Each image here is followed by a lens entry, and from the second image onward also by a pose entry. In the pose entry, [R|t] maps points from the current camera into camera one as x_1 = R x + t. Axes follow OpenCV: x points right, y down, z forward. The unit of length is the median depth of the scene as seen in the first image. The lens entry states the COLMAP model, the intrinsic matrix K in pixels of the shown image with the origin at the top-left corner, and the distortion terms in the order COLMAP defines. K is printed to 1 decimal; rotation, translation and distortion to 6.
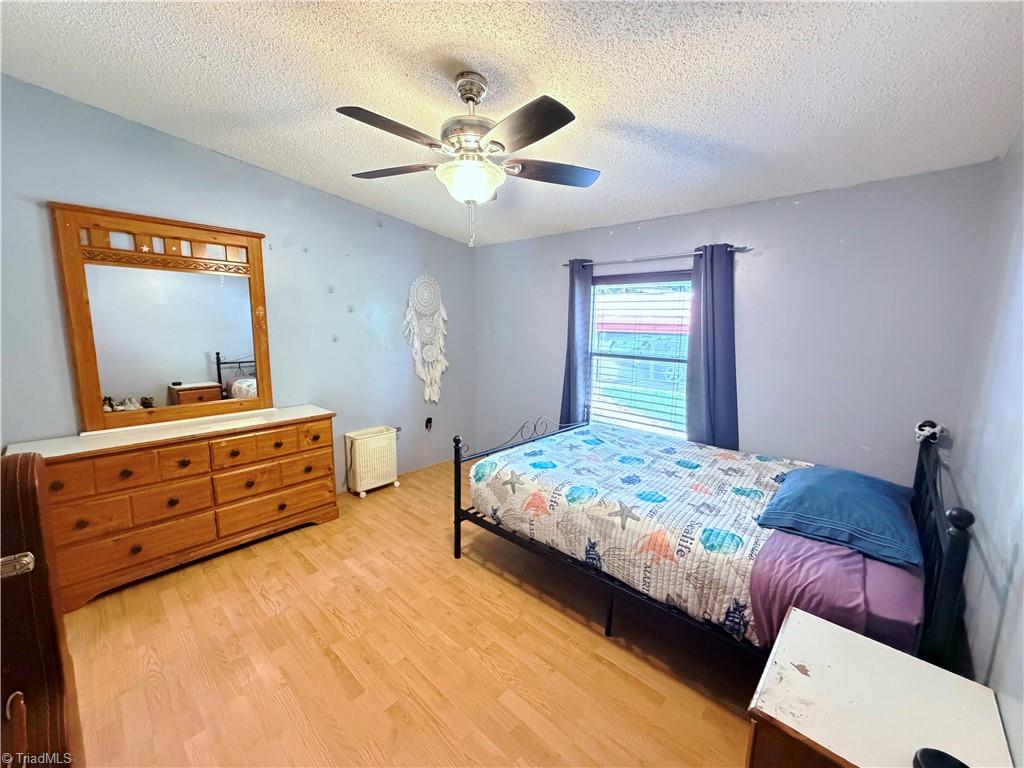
lens RADIAL K [[410.2, 0, 510.9], [0, 410.2, 383.3], [0, 0, 1]] dist [0.000029, -0.000214]
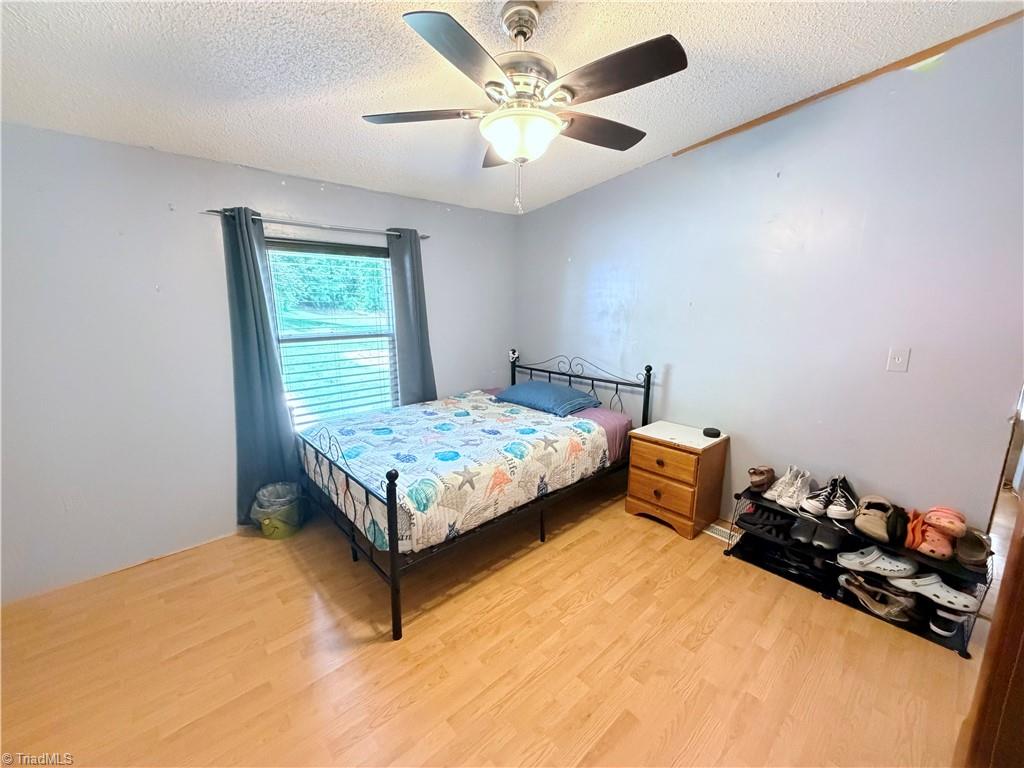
lens RADIAL K [[410.2, 0, 512.0], [0, 410.2, 382.1], [0, 0, 1]] dist [0.000029, -0.000214]
pose [[0.085554, -0.211048, 0.973724, -0.804281], [0.149056, 0.969020, 0.196932, -0.127025], [-0.985121, 0.128291, 0.114362, 0.759367]]
